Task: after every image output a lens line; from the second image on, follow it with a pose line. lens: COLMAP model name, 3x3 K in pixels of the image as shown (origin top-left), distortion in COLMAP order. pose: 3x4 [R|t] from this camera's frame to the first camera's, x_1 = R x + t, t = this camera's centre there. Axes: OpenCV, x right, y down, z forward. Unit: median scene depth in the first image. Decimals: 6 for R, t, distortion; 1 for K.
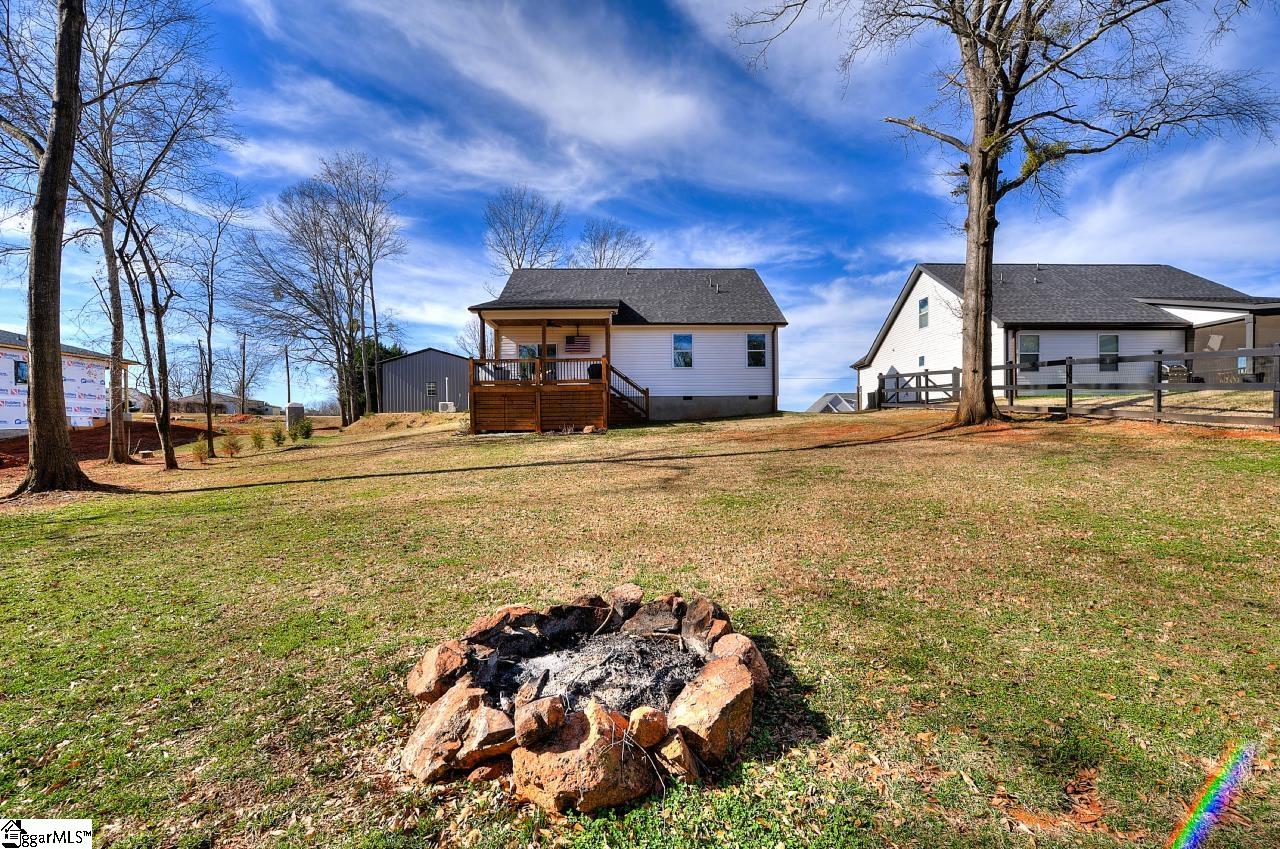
lens RADIAL K [[580.0, 0, 632.4], [0, 580.0, 442.0], [0, 0, 1]] dist [-0.000966, 0.001318]
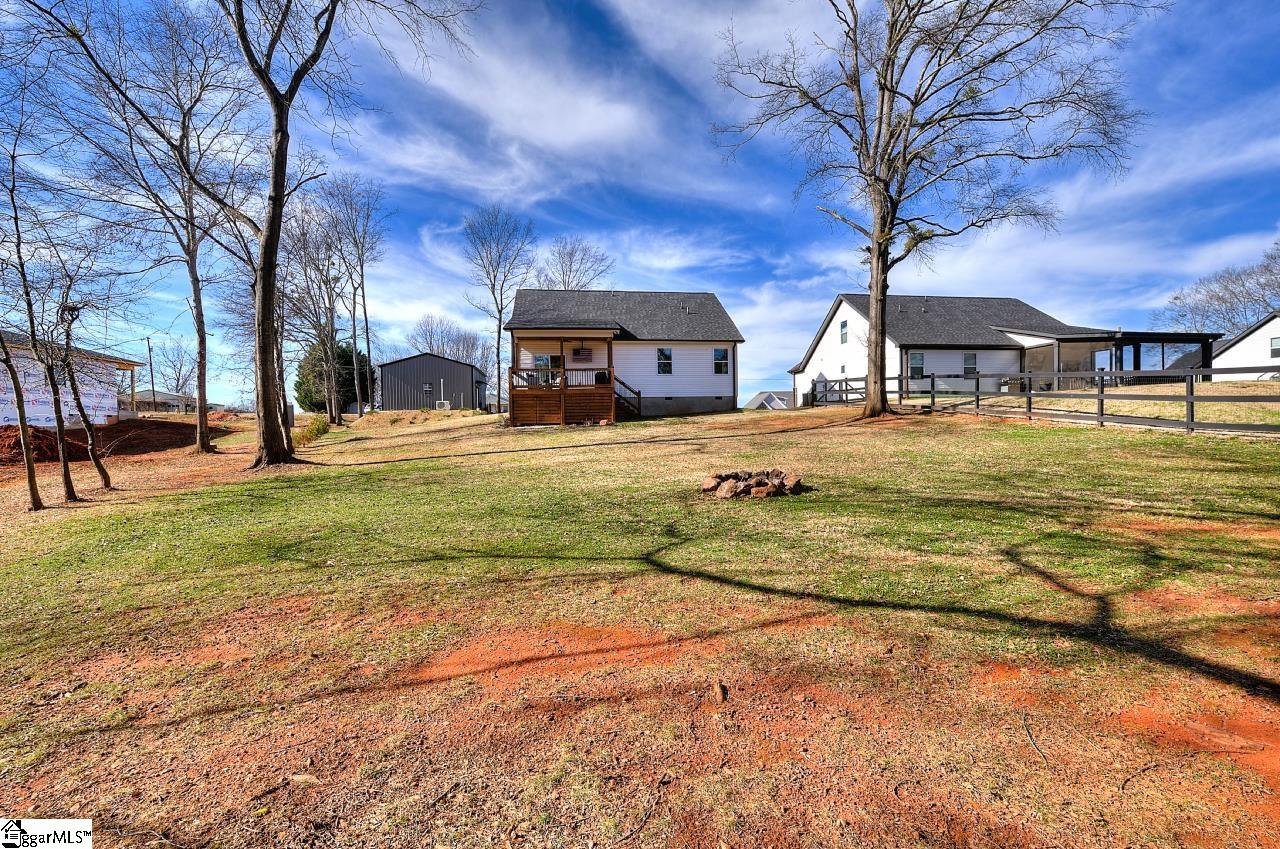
lens RADIAL K [[580.0, 0, 632.4], [0, 580.0, 442.0], [0, 0, 1]] dist [-0.000966, 0.001318]
pose [[0.993564, -0.009174, 0.112900, -0.071260], [0.008624, 0.999948, 0.005358, 0.007253], [-0.112943, -0.004350, 0.993592, -0.144366]]
